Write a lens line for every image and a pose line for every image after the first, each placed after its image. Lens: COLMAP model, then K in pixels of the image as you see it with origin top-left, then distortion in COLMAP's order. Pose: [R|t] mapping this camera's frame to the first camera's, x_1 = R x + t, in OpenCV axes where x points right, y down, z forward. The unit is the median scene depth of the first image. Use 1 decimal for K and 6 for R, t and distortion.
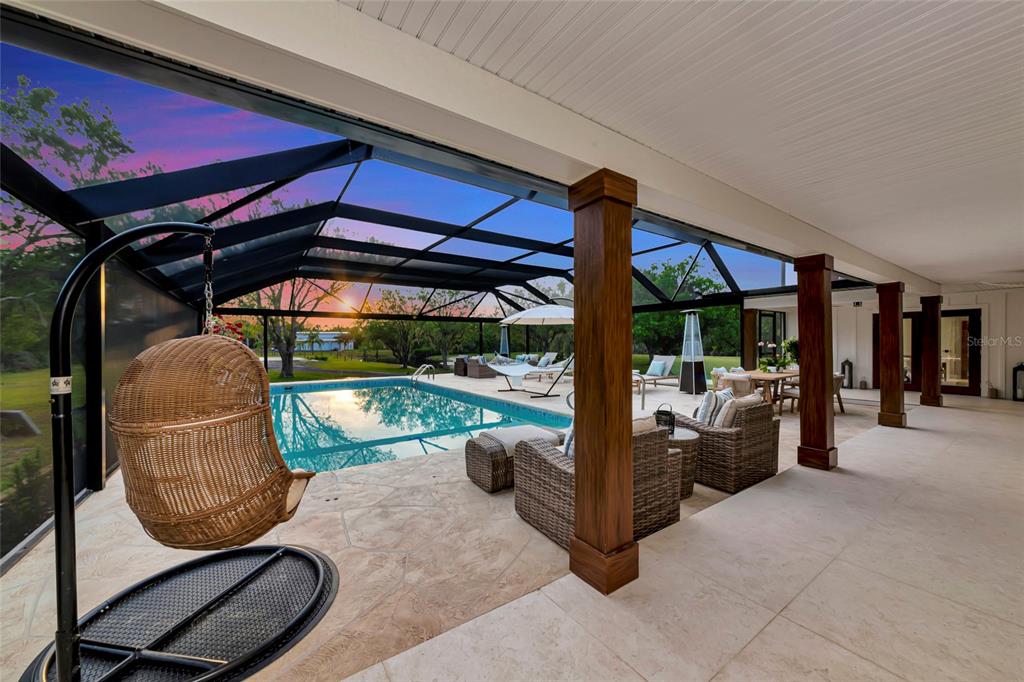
lens RADIAL K [[369.8, 0, 496.3], [0, 369.8, 341.5], [0, 0, 1]] dist [-0.003256, -0.000231]
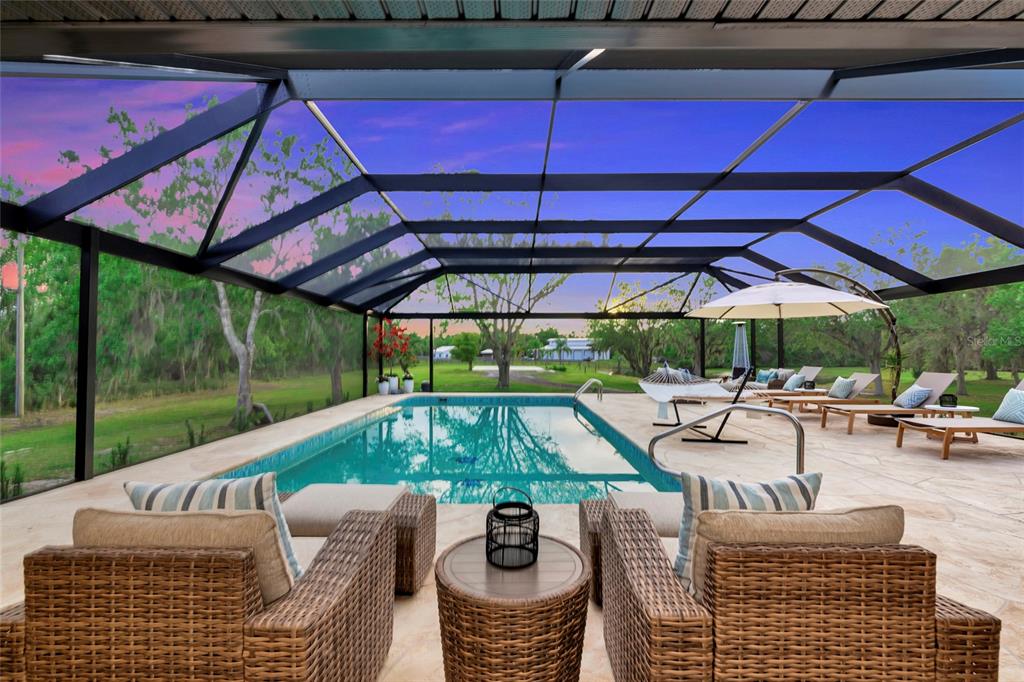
lens RADIAL K [[466.6, 0, 512.6], [0, 466.6, 344.5], [0, 0, 1]] dist [-0.013708, -0.000422]
pose [[0.836062, -0.002091, -0.548631, 0.133446], [-0.004723, 0.999928, -0.011007, 0.004720], [0.548615, 0.011794, 0.835992, 0.115492]]
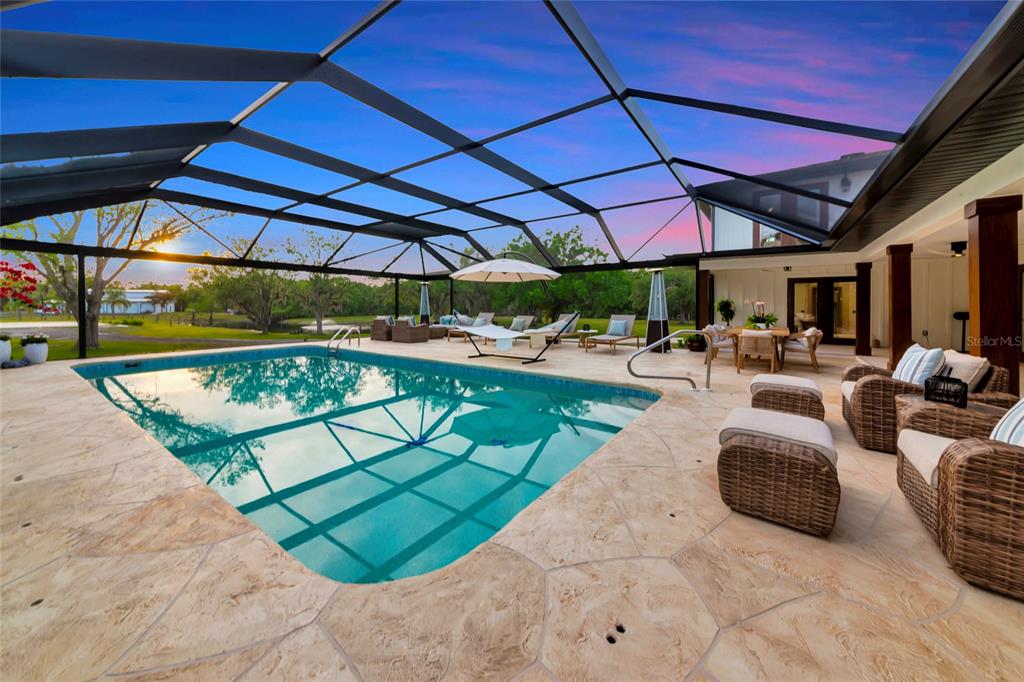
lens RADIAL K [[369.8, 0, 491.2], [0, 369.8, 310.8], [0, 0, 1]] dist [-0.003256, -0.000231]
pose [[0.941507, 0.003692, 0.336973, -0.125590], [-0.008991, 0.999859, 0.014166, 0.009640], [-0.336874, -0.016367, 0.941408, 0.114685]]
